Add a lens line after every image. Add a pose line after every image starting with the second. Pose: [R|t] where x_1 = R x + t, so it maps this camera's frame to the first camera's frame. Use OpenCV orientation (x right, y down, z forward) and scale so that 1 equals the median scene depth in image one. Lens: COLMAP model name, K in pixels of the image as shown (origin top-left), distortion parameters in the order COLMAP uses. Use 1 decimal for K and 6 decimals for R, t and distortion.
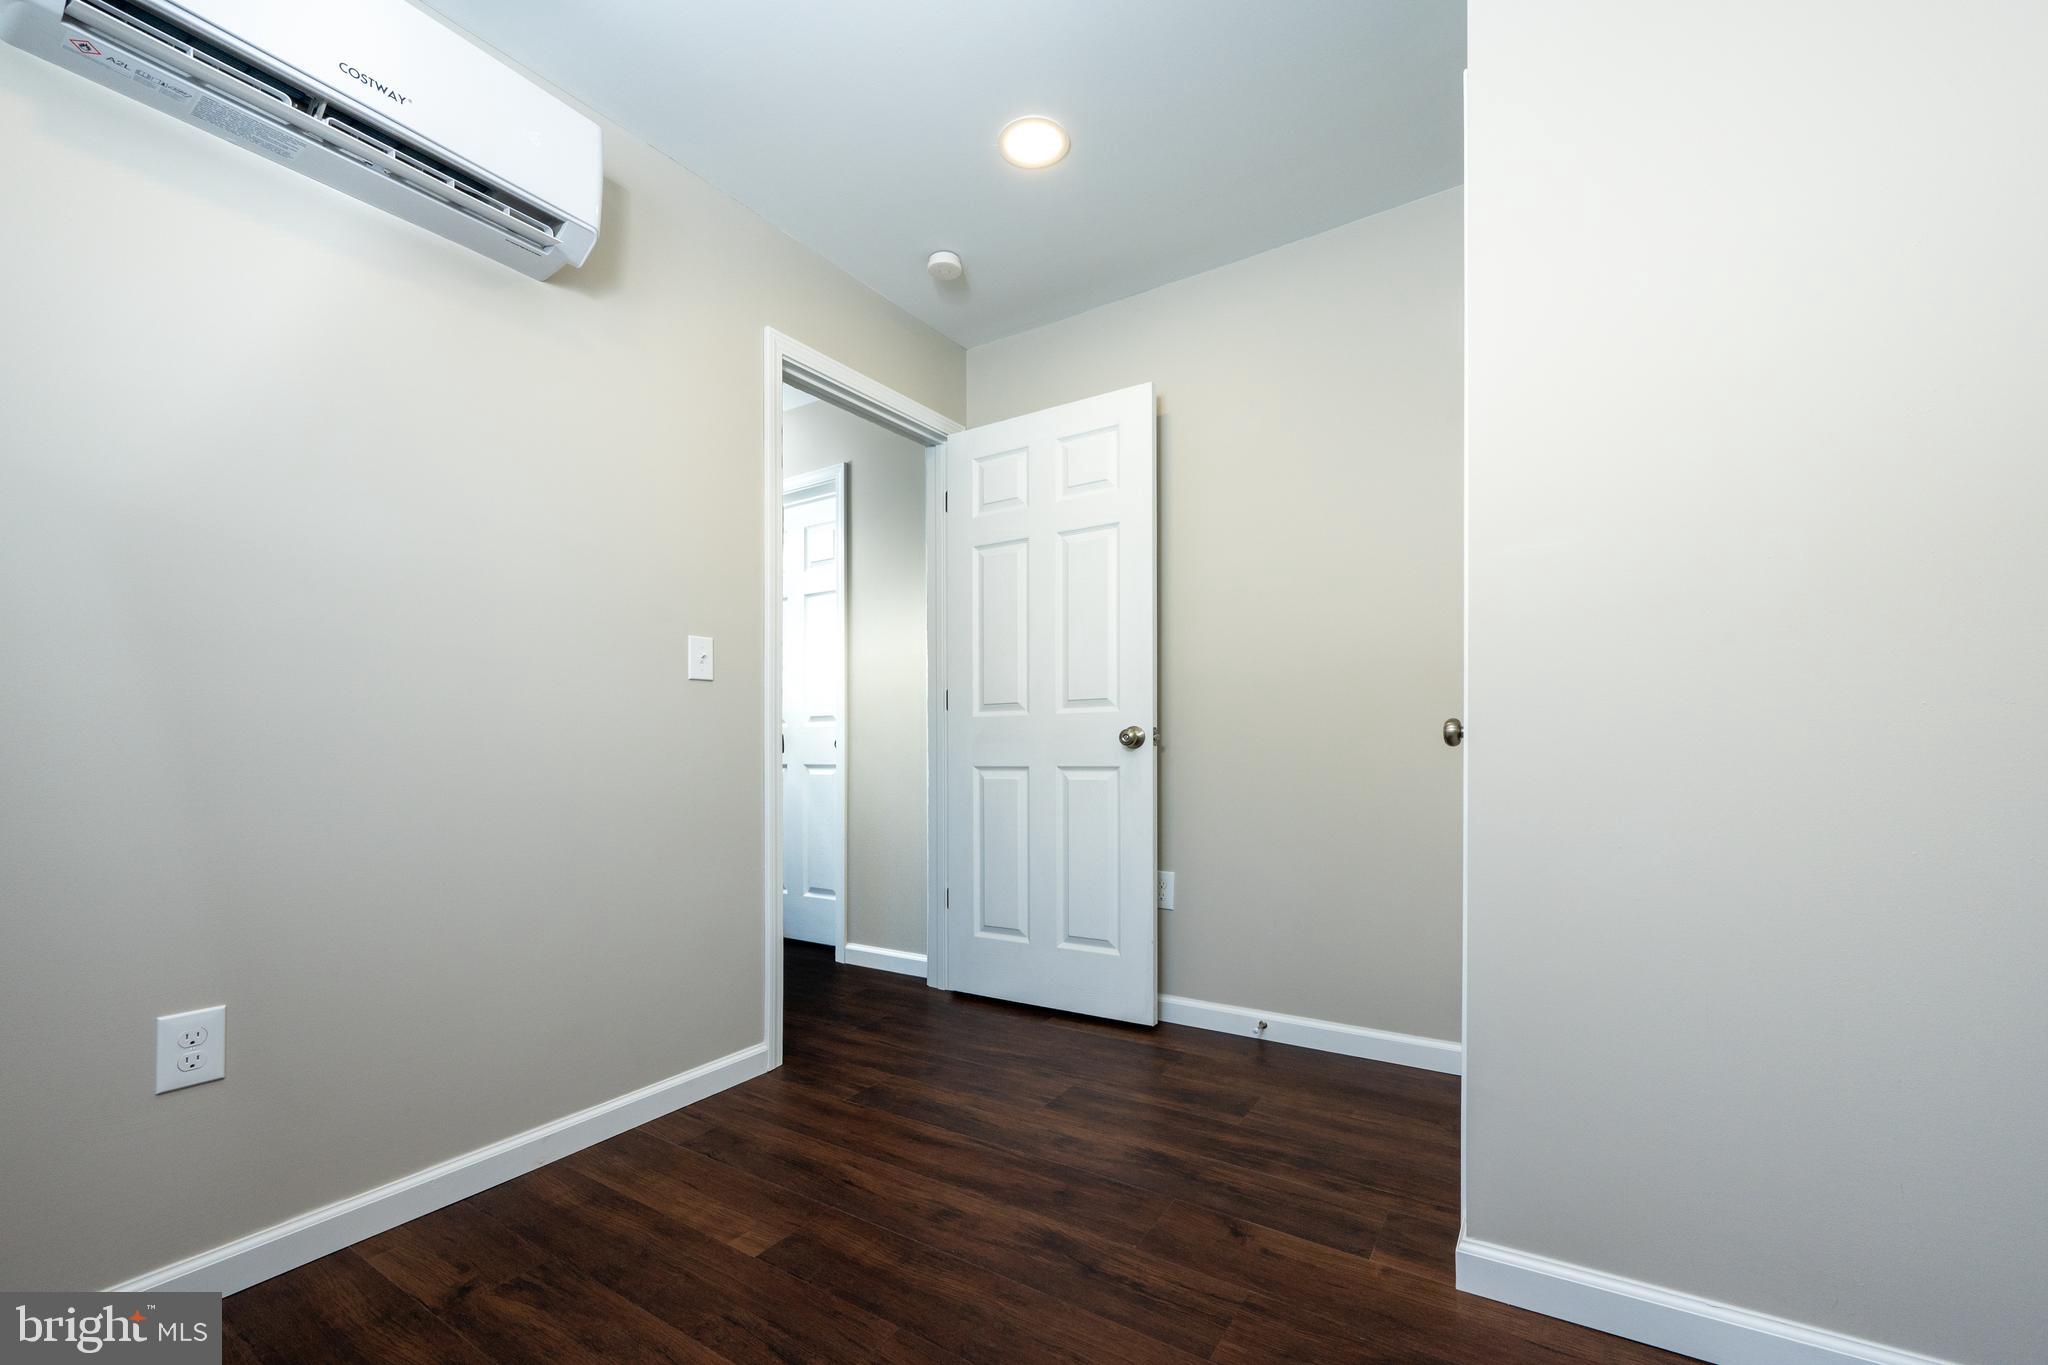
lens RADIAL K [[792.9, 0, 990.4], [0, 792.9, 726.1], [0, 0, 1]] dist [-0.000344, -0.000505]
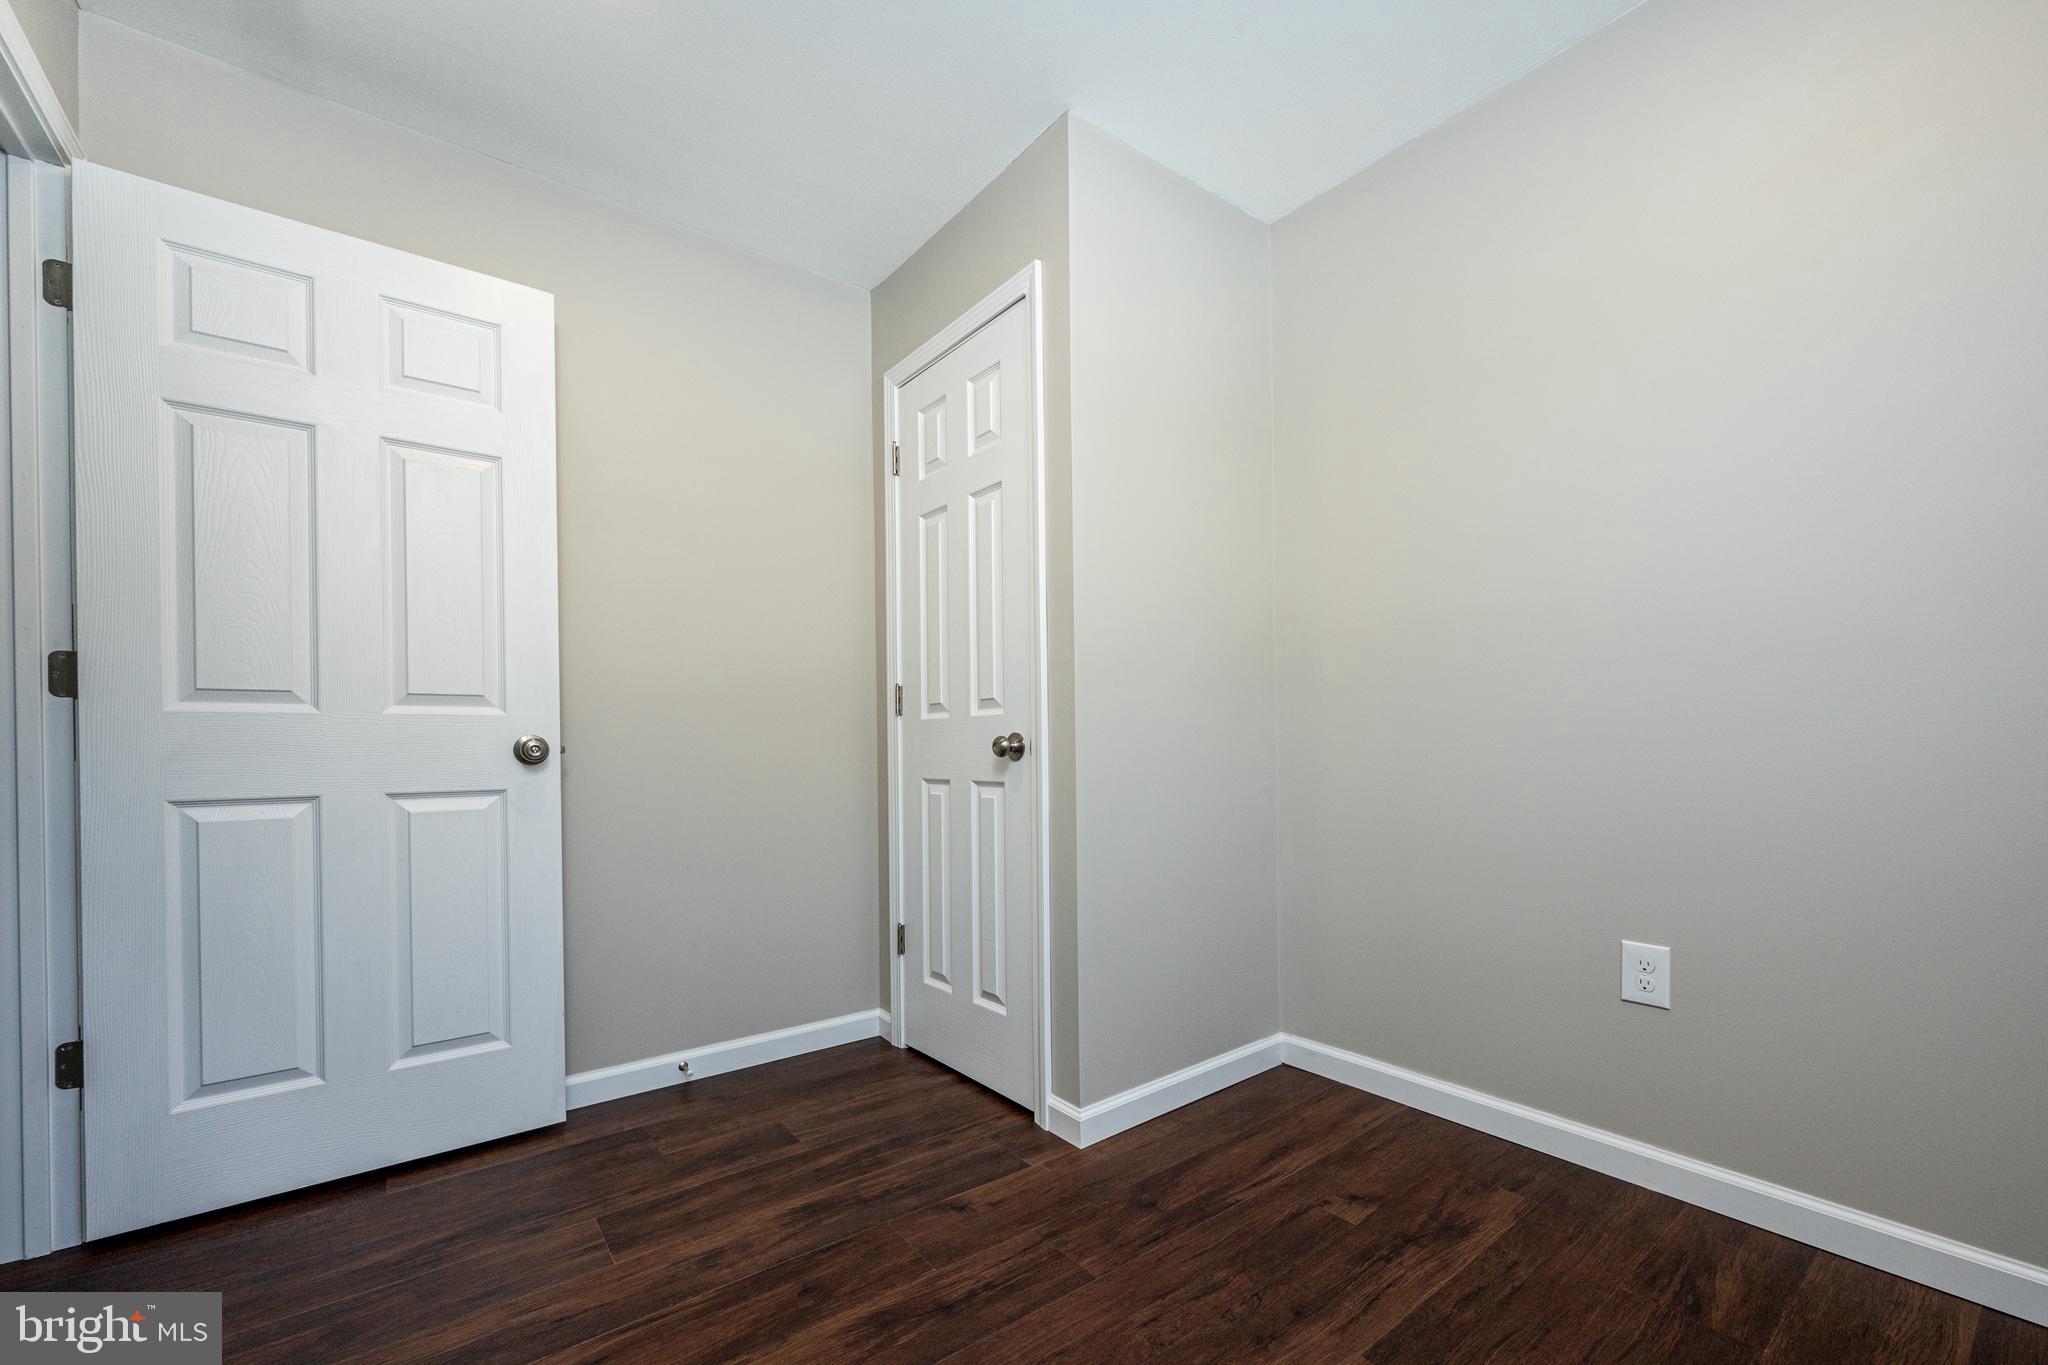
lens RADIAL K [[813.7, 0, 1028.0], [0, 813.7, 743.1], [0, 0, 1]] dist [0.000054, -0.000148]
pose [[0.356219, 0.020570, 0.934176, -0.501524], [-0.012065, 0.999776, -0.017414, 0.020372], [-0.934325, -0.005068, 0.356387, 0.377531]]
